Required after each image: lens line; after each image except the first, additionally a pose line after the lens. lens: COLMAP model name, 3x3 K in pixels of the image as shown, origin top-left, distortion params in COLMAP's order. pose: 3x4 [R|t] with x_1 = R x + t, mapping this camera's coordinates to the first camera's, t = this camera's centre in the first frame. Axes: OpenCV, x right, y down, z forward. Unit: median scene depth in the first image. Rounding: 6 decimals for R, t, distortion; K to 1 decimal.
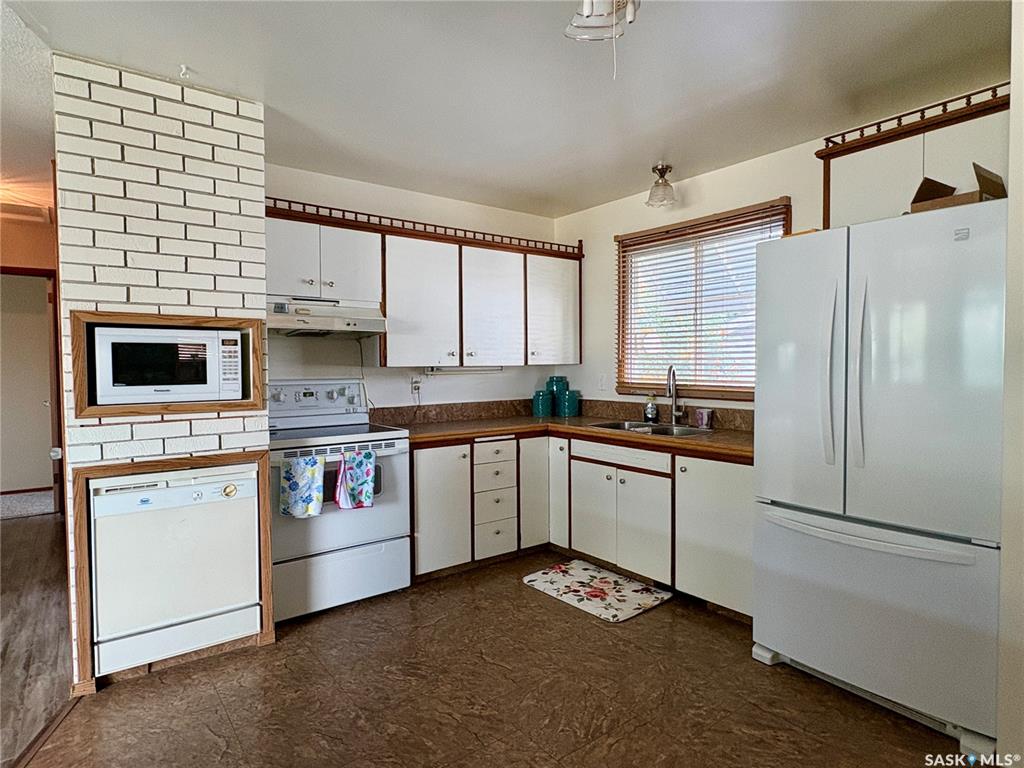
lens RADIAL K [[573.1, 0, 505.8], [0, 573.1, 378.8], [0, 0, 1]] dist [-0.002849, 0.000844]
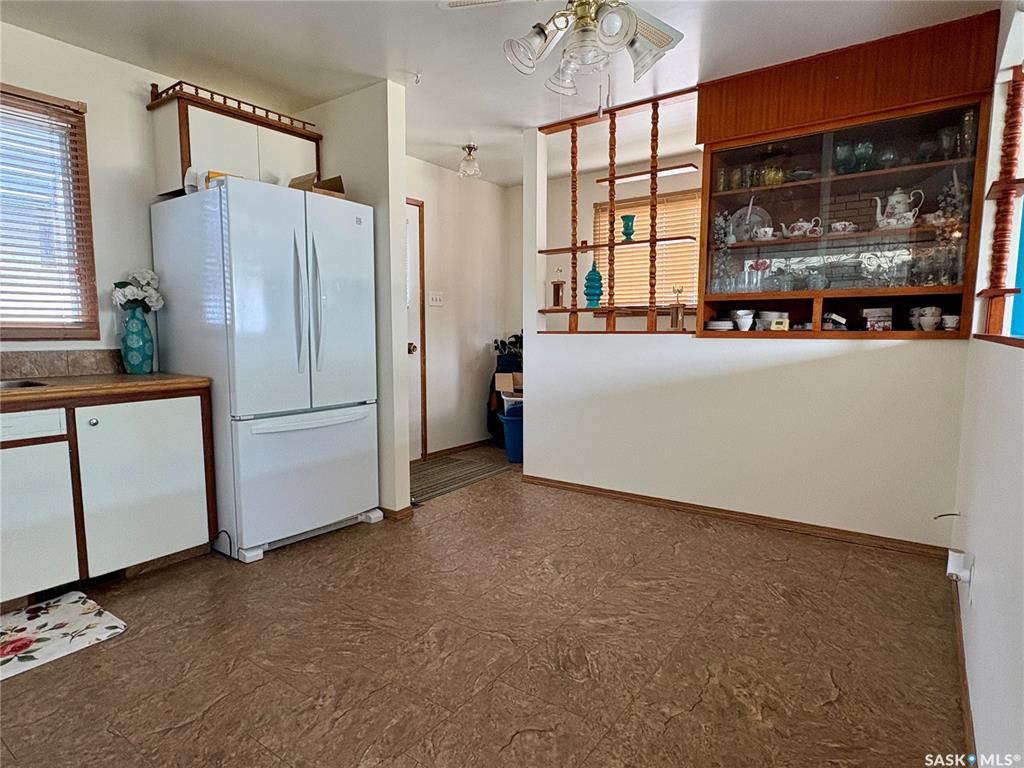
lens RADIAL K [[573.1, 0, 508.4], [0, 573.1, 388.9], [0, 0, 1]] dist [-0.002849, 0.000844]
pose [[-0.293416, -0.090618, 0.951680, -0.599355], [0.027397, 0.994291, 0.103123, 0.046190], [-0.955592, 0.056331, -0.289259, 0.676062]]
